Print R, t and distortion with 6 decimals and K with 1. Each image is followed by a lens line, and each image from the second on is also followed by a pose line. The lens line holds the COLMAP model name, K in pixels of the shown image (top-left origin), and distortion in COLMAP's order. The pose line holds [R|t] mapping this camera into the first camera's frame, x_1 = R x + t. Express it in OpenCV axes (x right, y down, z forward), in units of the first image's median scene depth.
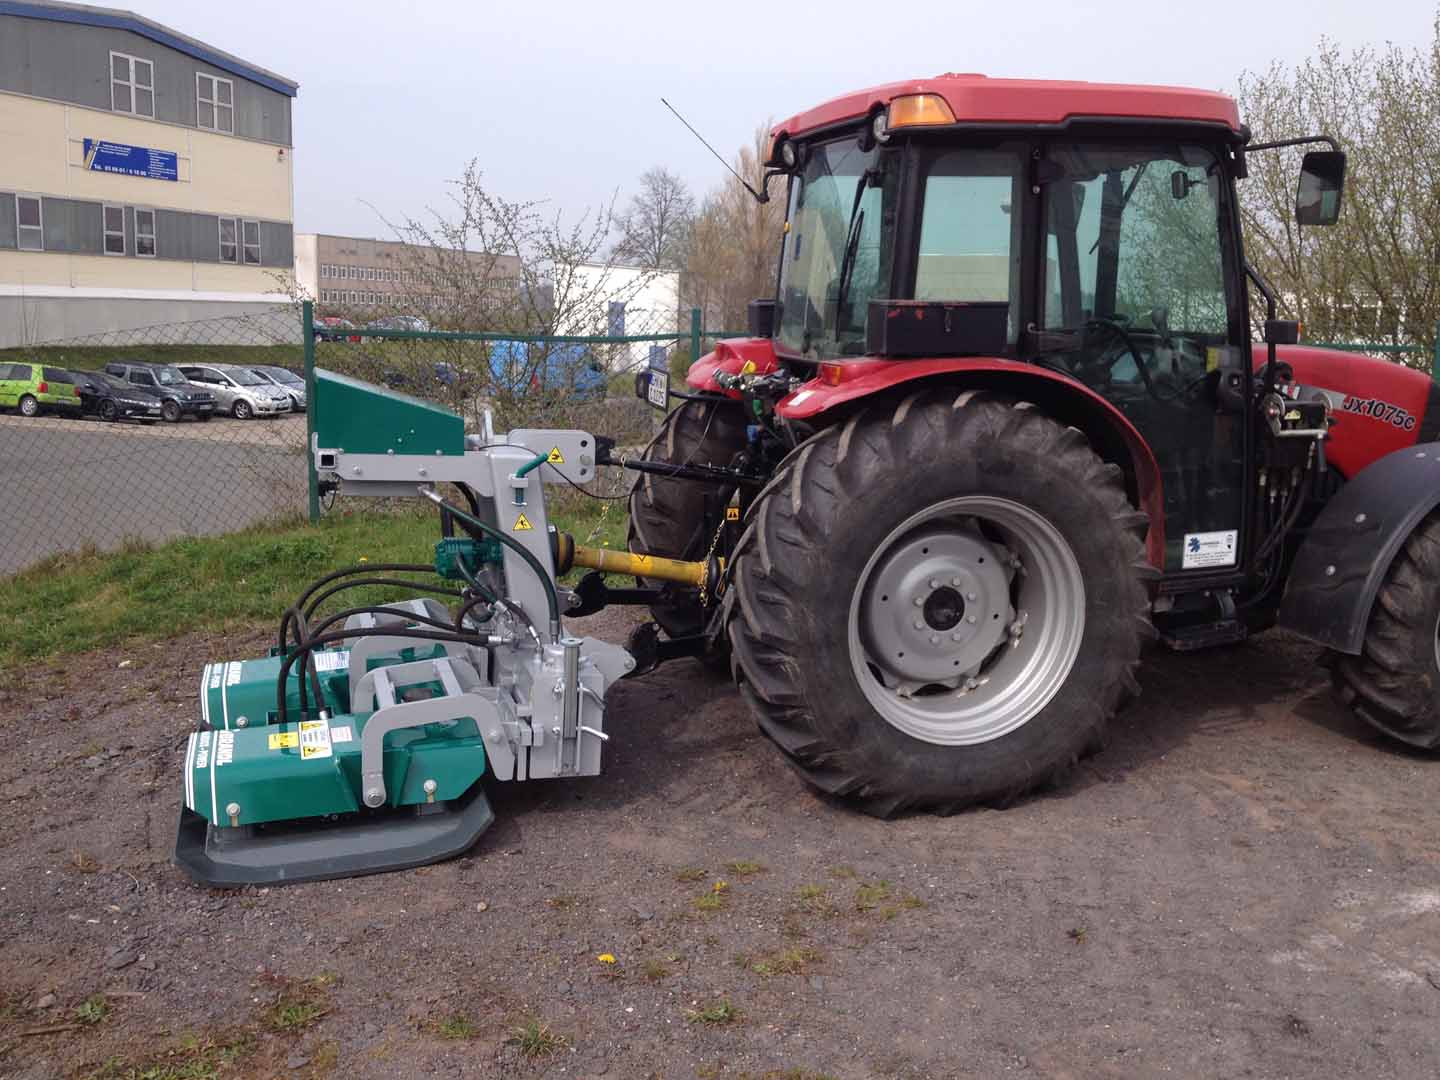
lens RADIAL K [[1484.2, 0, 682.4], [0, 1484.2, 537.3], [0, 0, 1]] dist [0.158407, -0.482272]
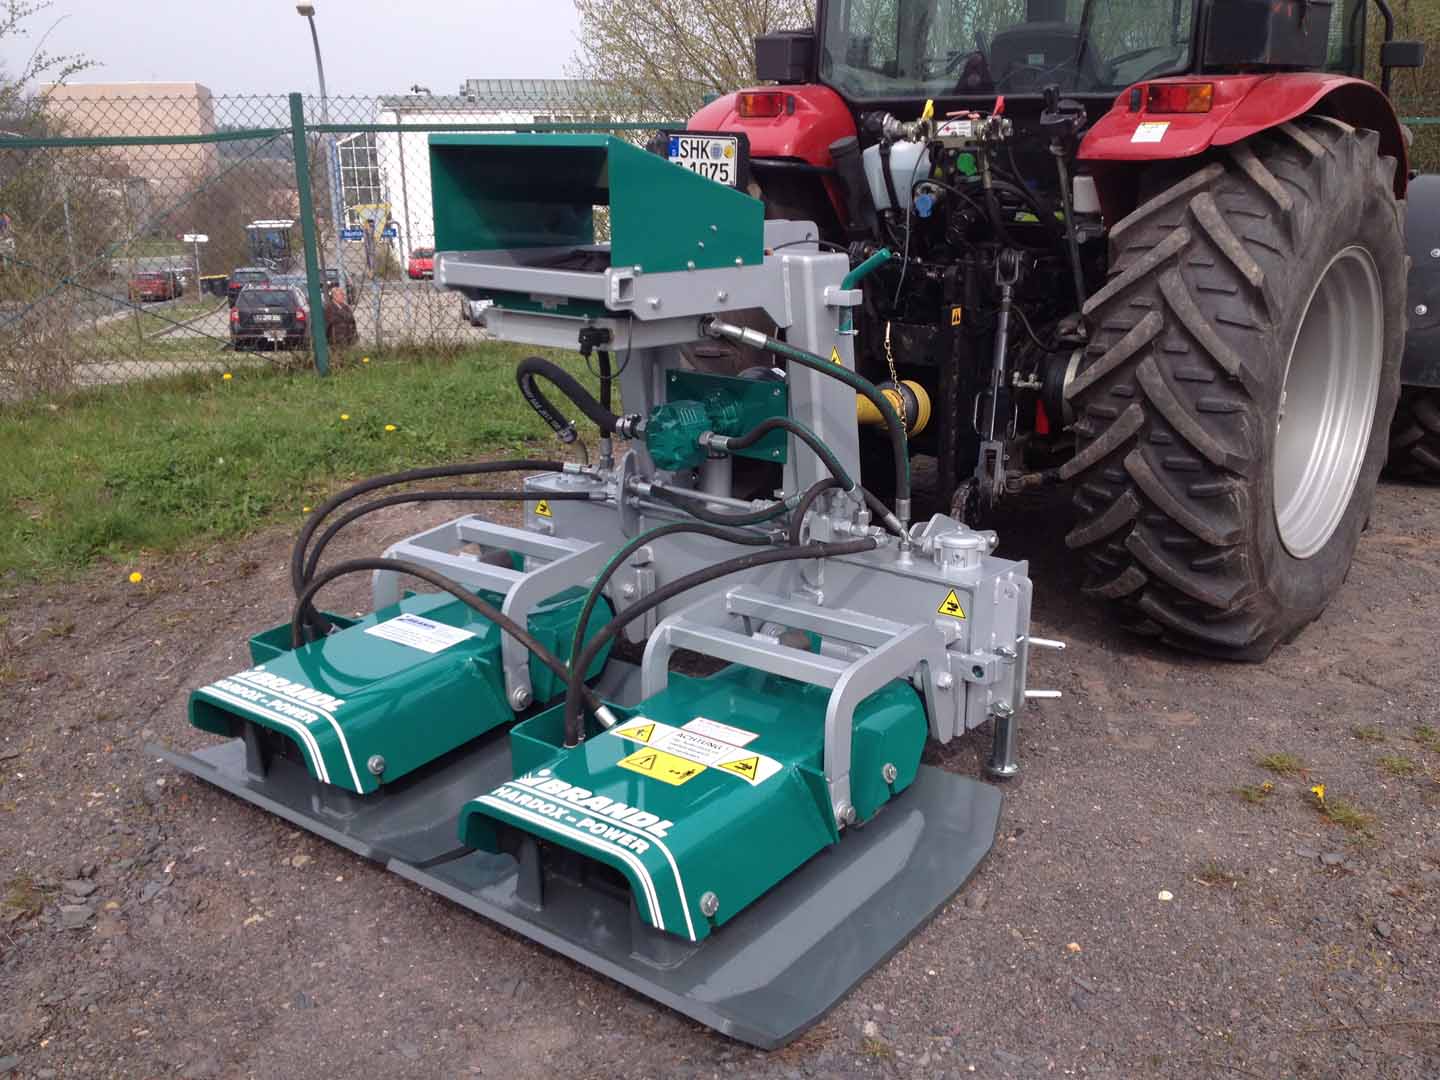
lens RADIAL K [[1463.5, 0, 646.7], [0, 1463.5, 536.6], [0, 0, 1]] dist [-0.010259, -0.004274]
pose [[0.836365, -0.191829, 0.513512, -0.561487], [0.142304, 0.980635, 0.134557, -0.033644], [-0.529380, -0.039464, 0.847467, 0.532126]]
